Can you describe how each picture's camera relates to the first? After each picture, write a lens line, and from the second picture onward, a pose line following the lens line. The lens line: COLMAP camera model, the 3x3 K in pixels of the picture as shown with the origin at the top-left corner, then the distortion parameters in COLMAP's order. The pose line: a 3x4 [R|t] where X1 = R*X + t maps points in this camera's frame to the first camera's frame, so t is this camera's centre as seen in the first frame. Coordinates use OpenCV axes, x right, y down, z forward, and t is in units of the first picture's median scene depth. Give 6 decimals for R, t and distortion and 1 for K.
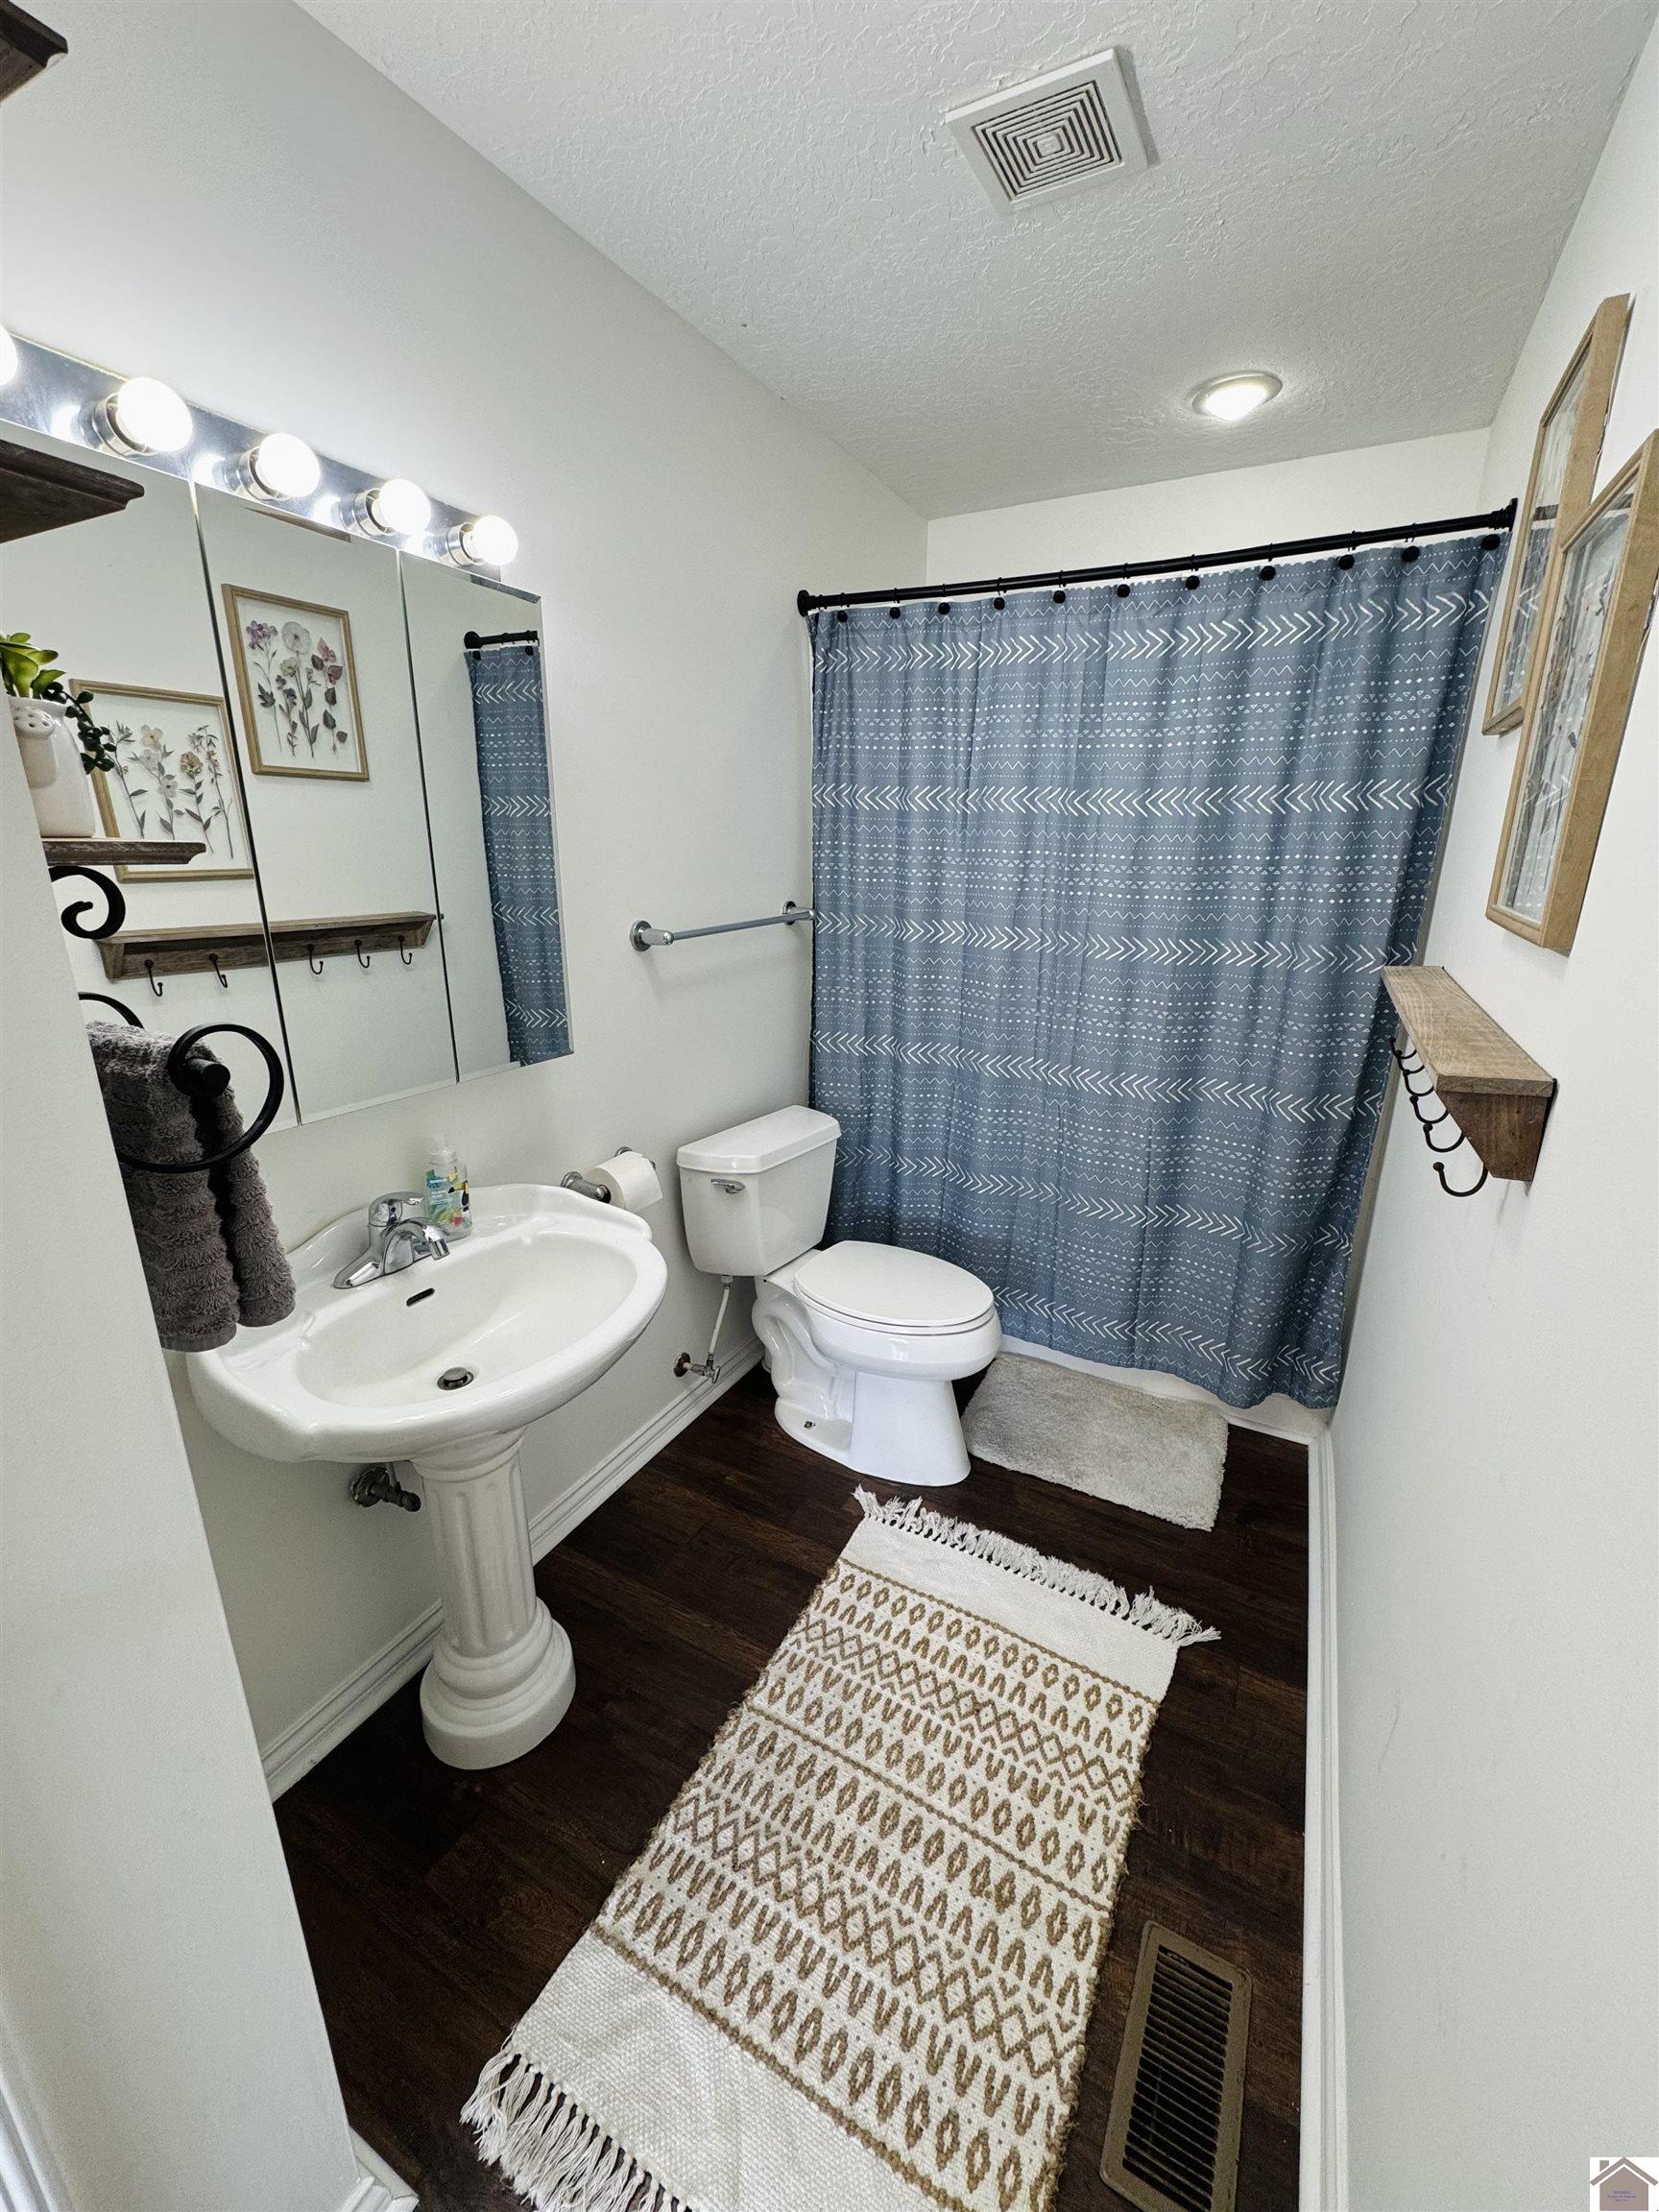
lens RADIAL K [[908.4, 0, 846.6], [0, 908.4, 1113.9], [0, 0, 1]] dist [0.000444, 0.000407]
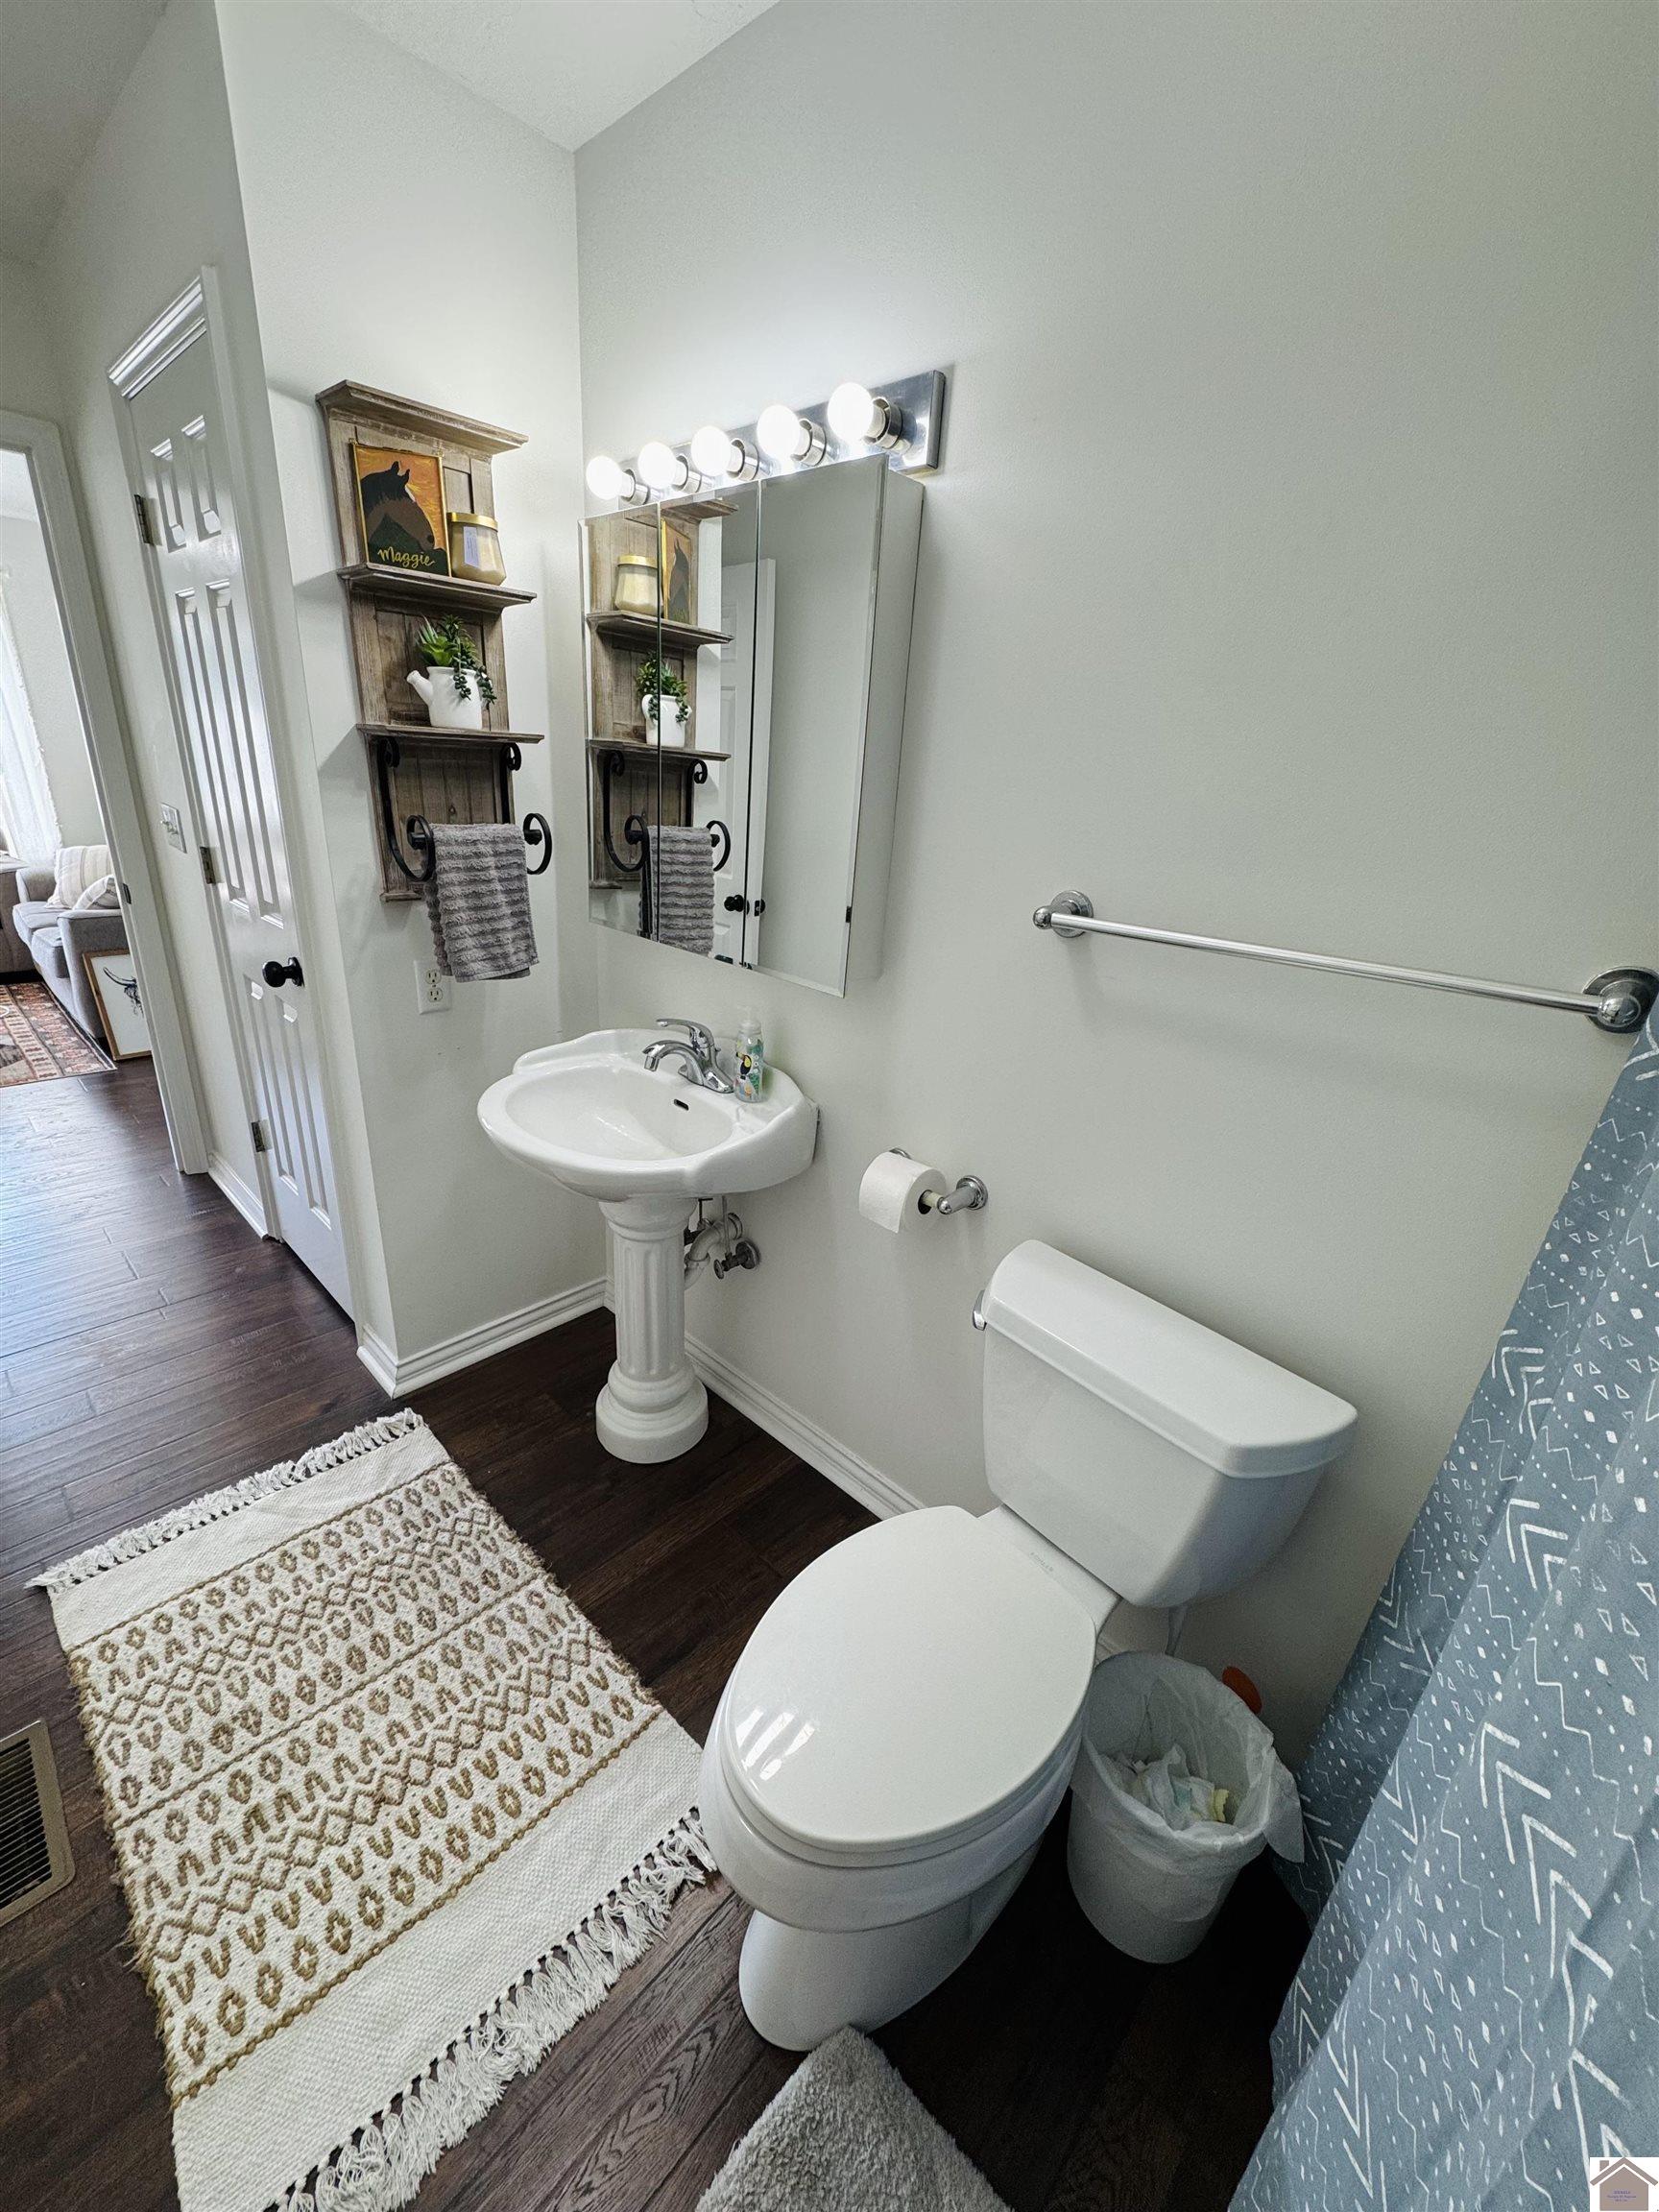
lens RADIAL K [[908.4, 0, 842.3], [0, 908.4, 1107.3], [0, 0, 1]] dist [0.000444, 0.000407]
pose [[-0.291503, 0.312735, -0.904004, 0.561024], [-0.336856, 0.850950, 0.403003, -0.346966], [0.895296, 0.421996, -0.142708, 1.211114]]
